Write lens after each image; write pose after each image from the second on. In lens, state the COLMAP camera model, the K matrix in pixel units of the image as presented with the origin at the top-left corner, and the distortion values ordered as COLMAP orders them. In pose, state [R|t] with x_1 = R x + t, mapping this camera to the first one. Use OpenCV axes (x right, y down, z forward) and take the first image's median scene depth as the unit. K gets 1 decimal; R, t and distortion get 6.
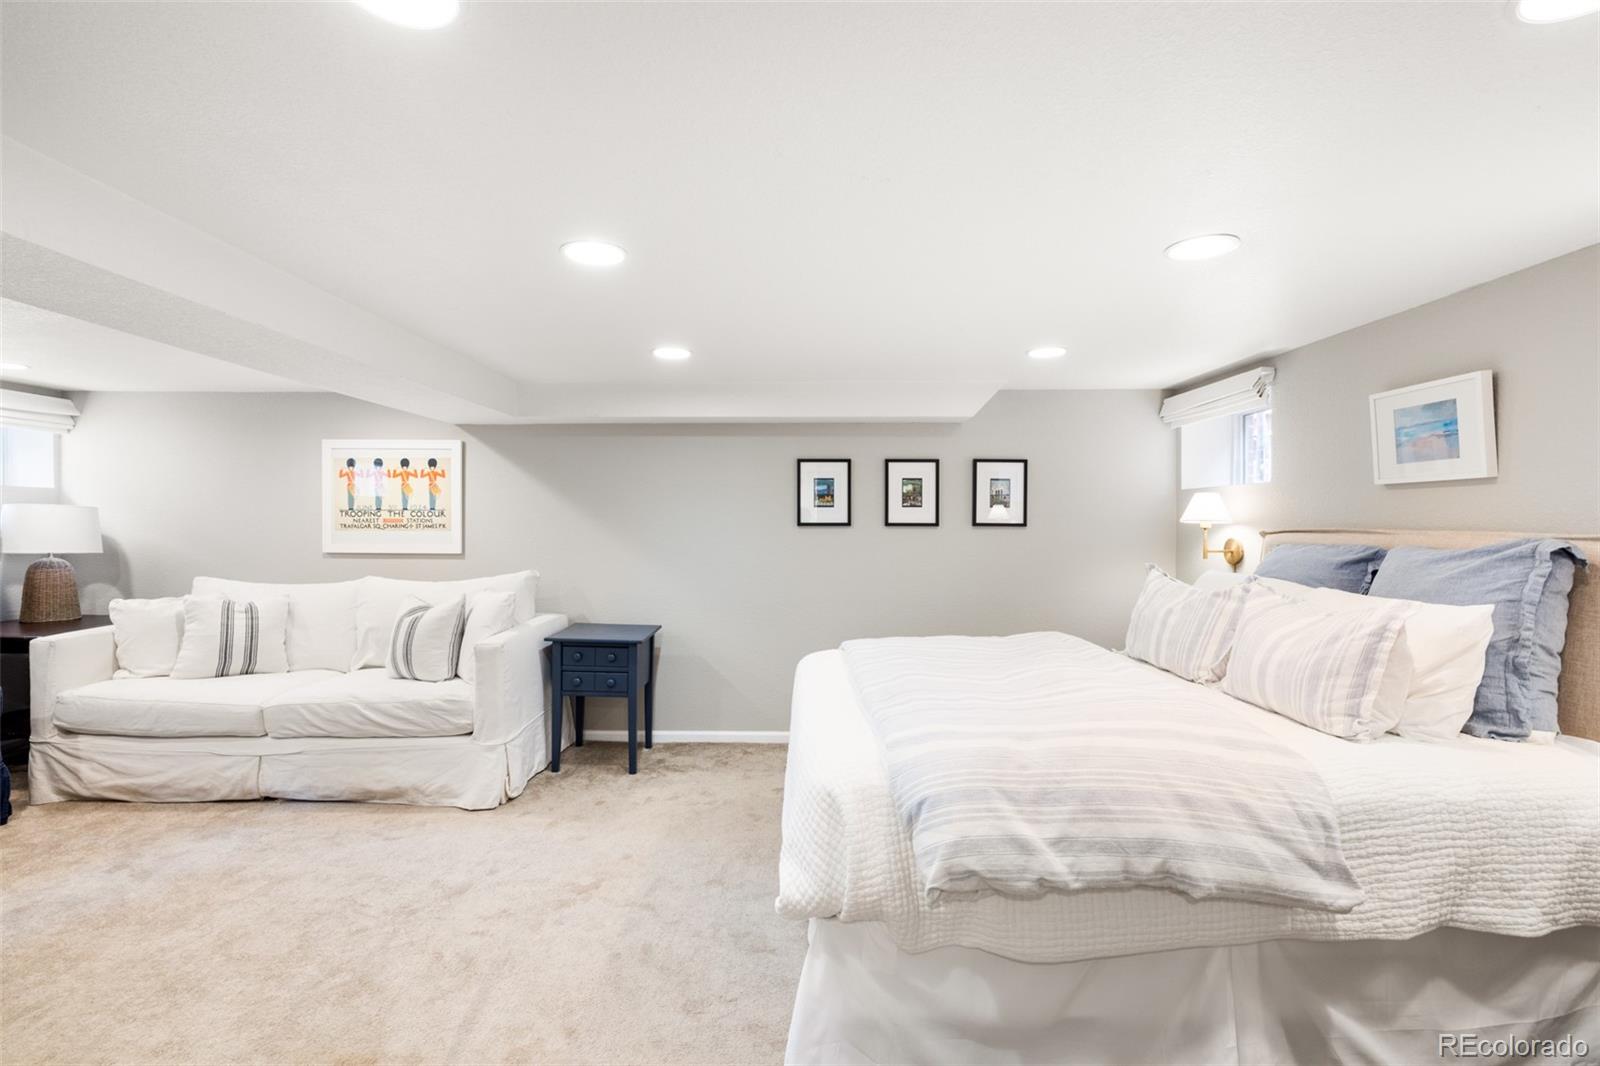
lens RADIAL K [[715.3, 0, 800.0], [0, 715.3, 533.0], [0, 0, 1]] dist [-0.000214, -0.000136]
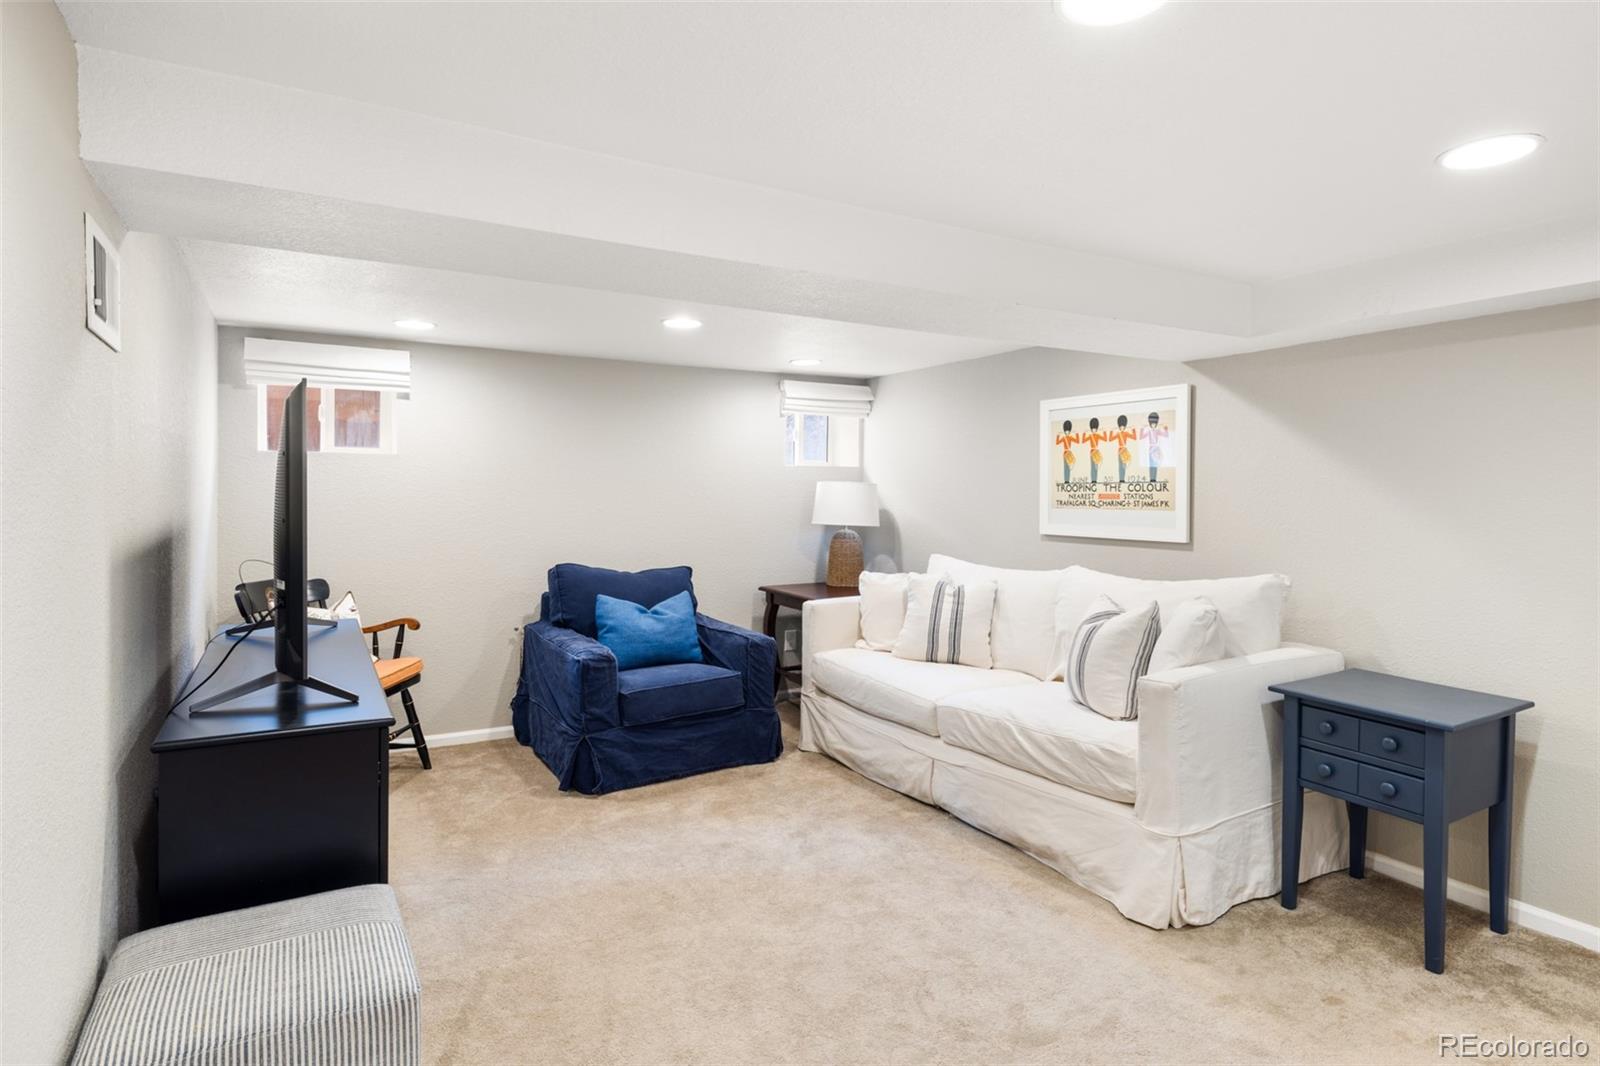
lens RADIAL K [[864.5, 0, 800.7], [0, 864.5, 503.7], [0, 0, 1]] dist [0.001591, -0.000006]
pose [[0.506876, 0.008355, -0.861978, 0.086110], [-0.015543, 0.999879, 0.000552, -0.005645], [0.861879, 0.013118, 0.506945, 0.278369]]
